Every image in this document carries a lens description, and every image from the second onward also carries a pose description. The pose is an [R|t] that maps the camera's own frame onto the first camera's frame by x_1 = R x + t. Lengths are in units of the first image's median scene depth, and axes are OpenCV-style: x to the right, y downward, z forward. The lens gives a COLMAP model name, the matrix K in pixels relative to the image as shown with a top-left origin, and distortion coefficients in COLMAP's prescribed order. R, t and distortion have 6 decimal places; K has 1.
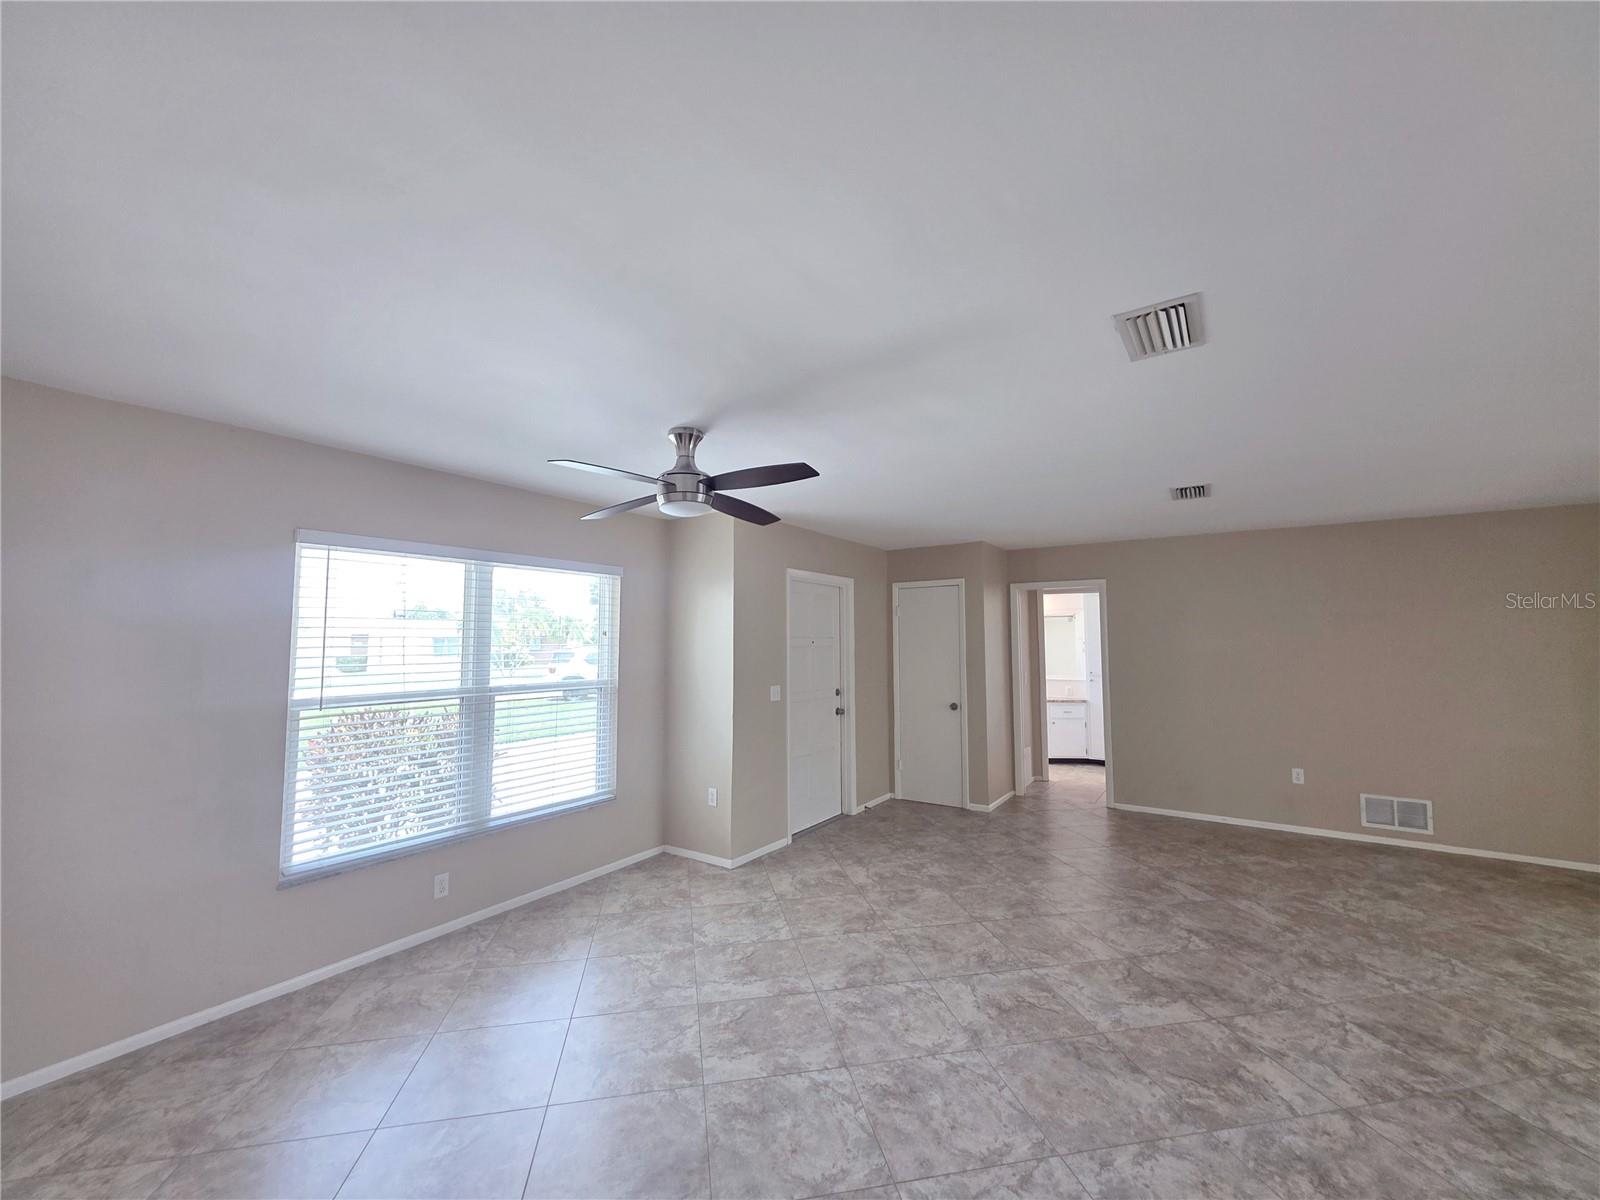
lens RADIAL K [[642.9, 0, 796.7], [0, 642.9, 589.6], [0, 0, 1]] dist [0.000771, 0.000202]
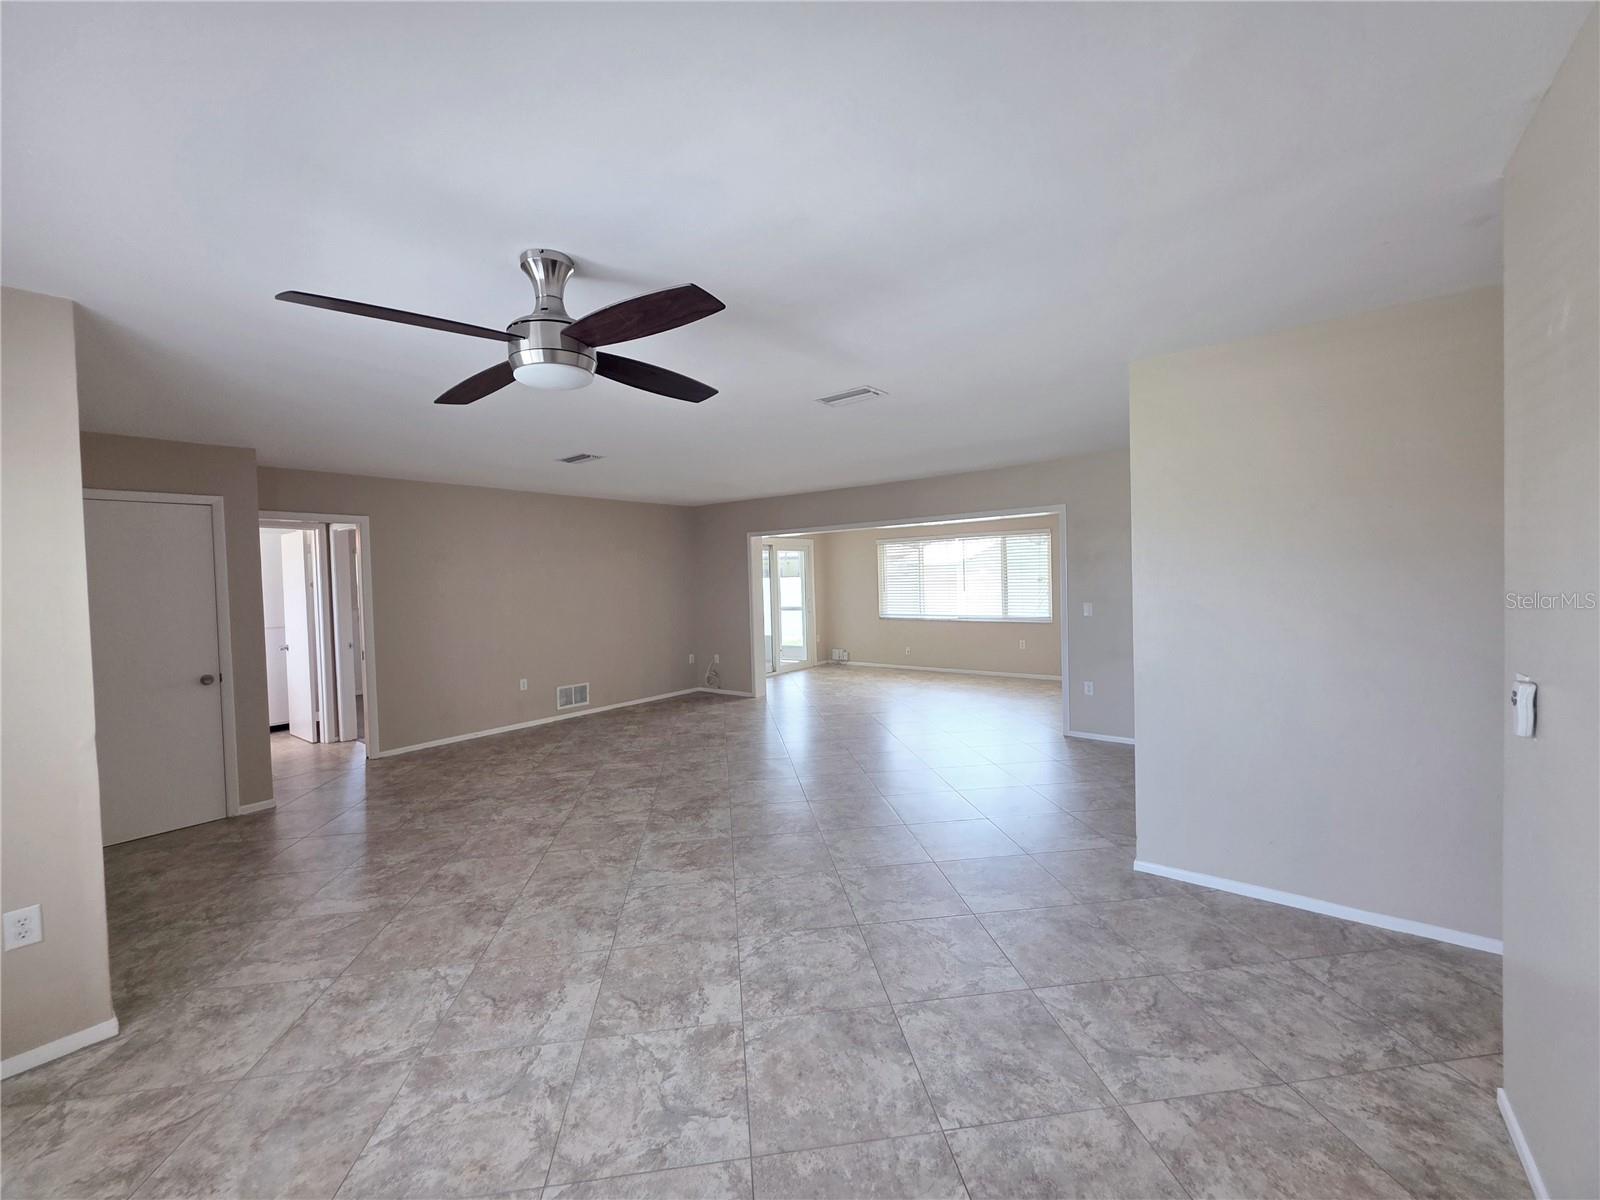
lens RADIAL K [[640.2, 0, 797.2], [0, 640.2, 592.9], [0, 0, 1]] dist [0.000794, -0.000208]
pose [[0.064210, -0.024998, 0.997623, -0.699197], [-0.055260, 0.998063, 0.028566, 0.057619], [-0.996405, -0.056963, 0.062704, 0.571998]]
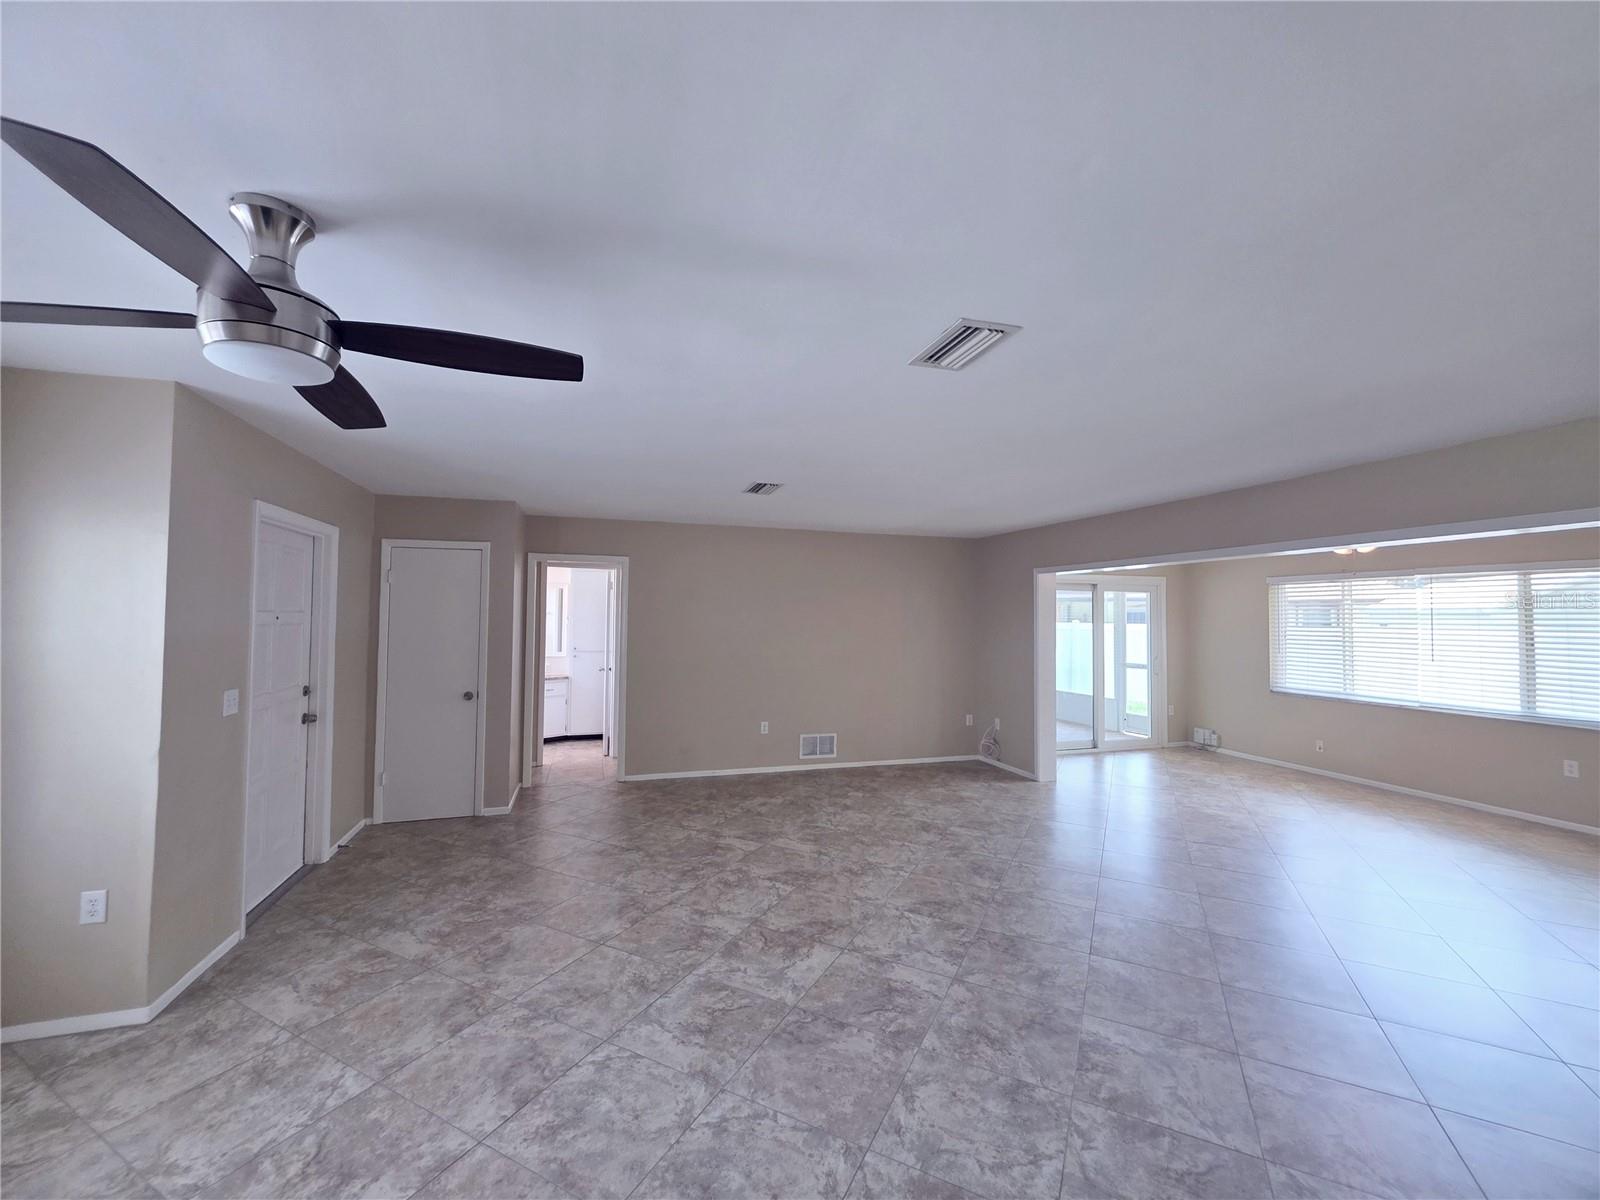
lens RADIAL K [[644.8, 0, 795.7], [0, 644.8, 595.0], [0, 0, 1]] dist [0.002145, -0.000405]
pose [[0.620739, 0.034139, 0.783274, -0.256532], [-0.075690, 0.996994, 0.016529, 0.012404], [-0.780355, -0.069546, 0.621457, 0.291468]]
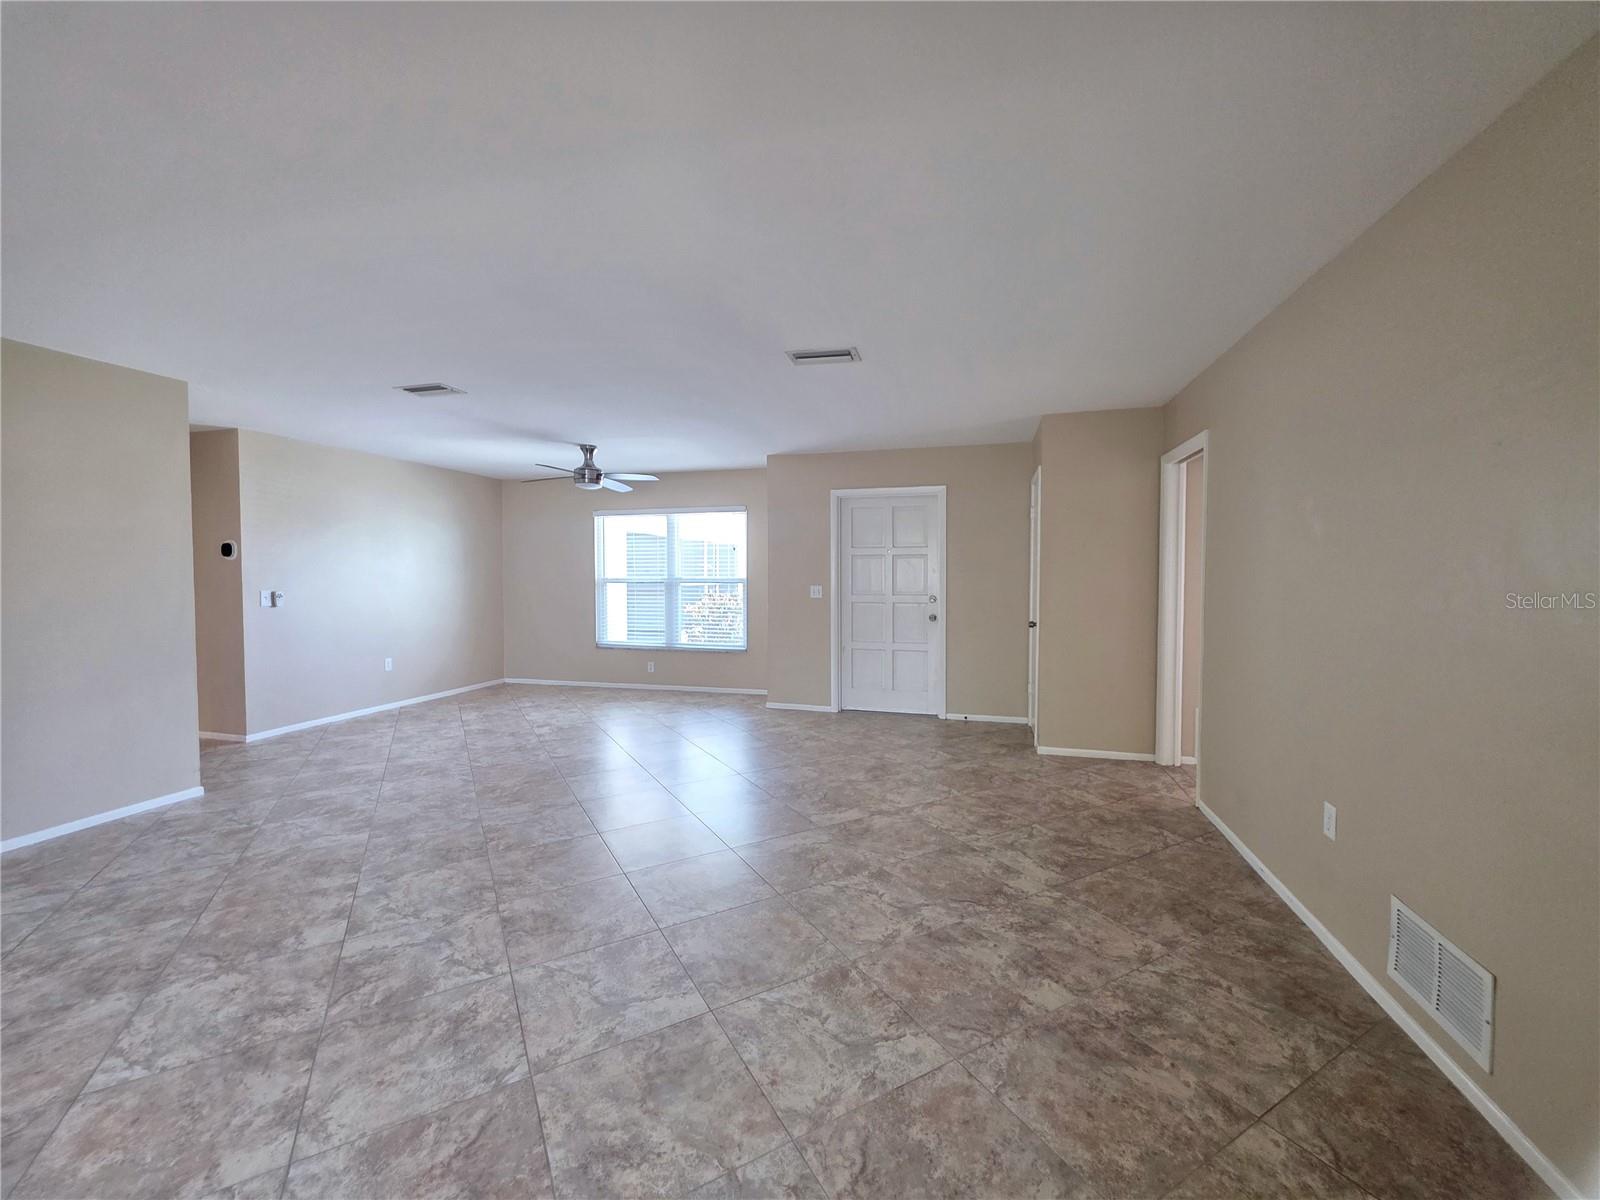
lens RADIAL K [[644.8, 0, 795.7], [0, 644.8, 595.0], [0, 0, 1]] dist [0.002145, -0.000405]
pose [[0.317062, 0.037237, -0.947674, 1.618644], [0.082268, 0.994383, 0.066596, 0.111556], [0.944830, -0.099078, 0.312218, 0.791385]]
